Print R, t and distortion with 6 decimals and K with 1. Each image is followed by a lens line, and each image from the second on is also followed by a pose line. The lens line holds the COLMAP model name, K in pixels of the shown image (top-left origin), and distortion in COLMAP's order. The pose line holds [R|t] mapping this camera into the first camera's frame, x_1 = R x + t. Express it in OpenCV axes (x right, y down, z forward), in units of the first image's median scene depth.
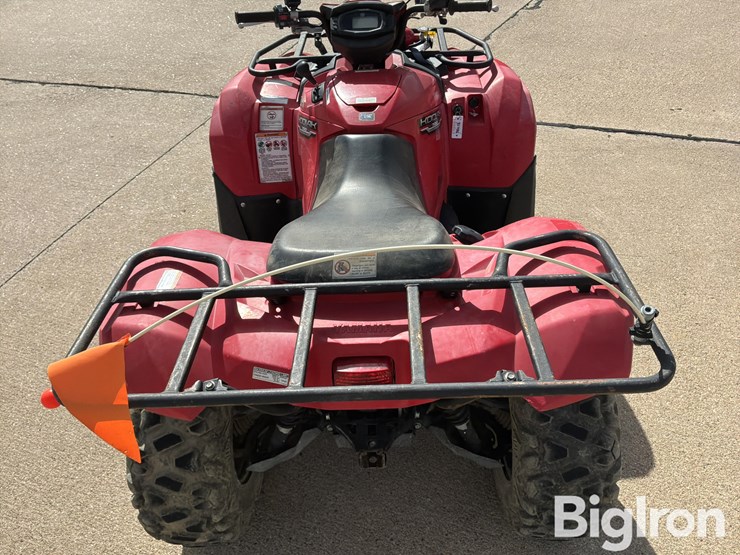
lens RADIAL K [[628.5, 0, 367.0], [0, 628.5, 307.1], [0, 0, 1]] dist [0.075088, -0.140486]
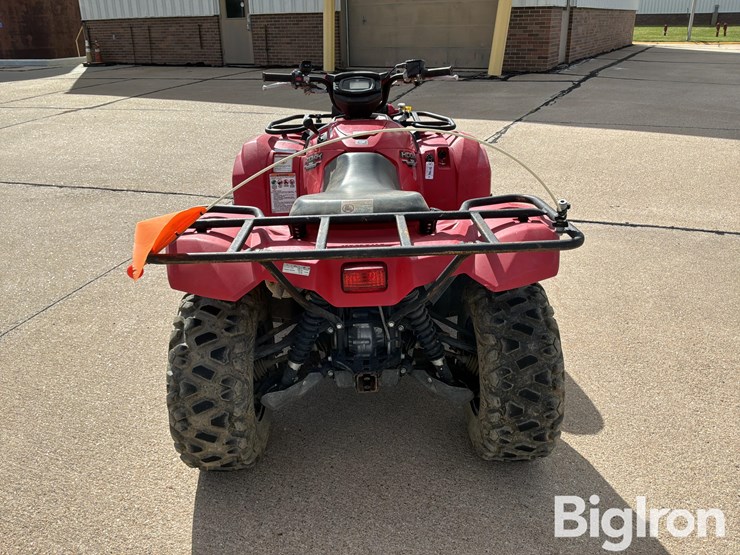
lens RADIAL K [[628.5, 0, 371.5], [0, 628.5, 271.3], [0, 0, 1]] dist [0.075088, -0.140486]
pose [[0.999043, 0.010382, 0.042493, -0.026103], [0.001593, 0.962145, -0.272534, 0.255910], [-0.043714, 0.272341, 0.961207, -0.160623]]
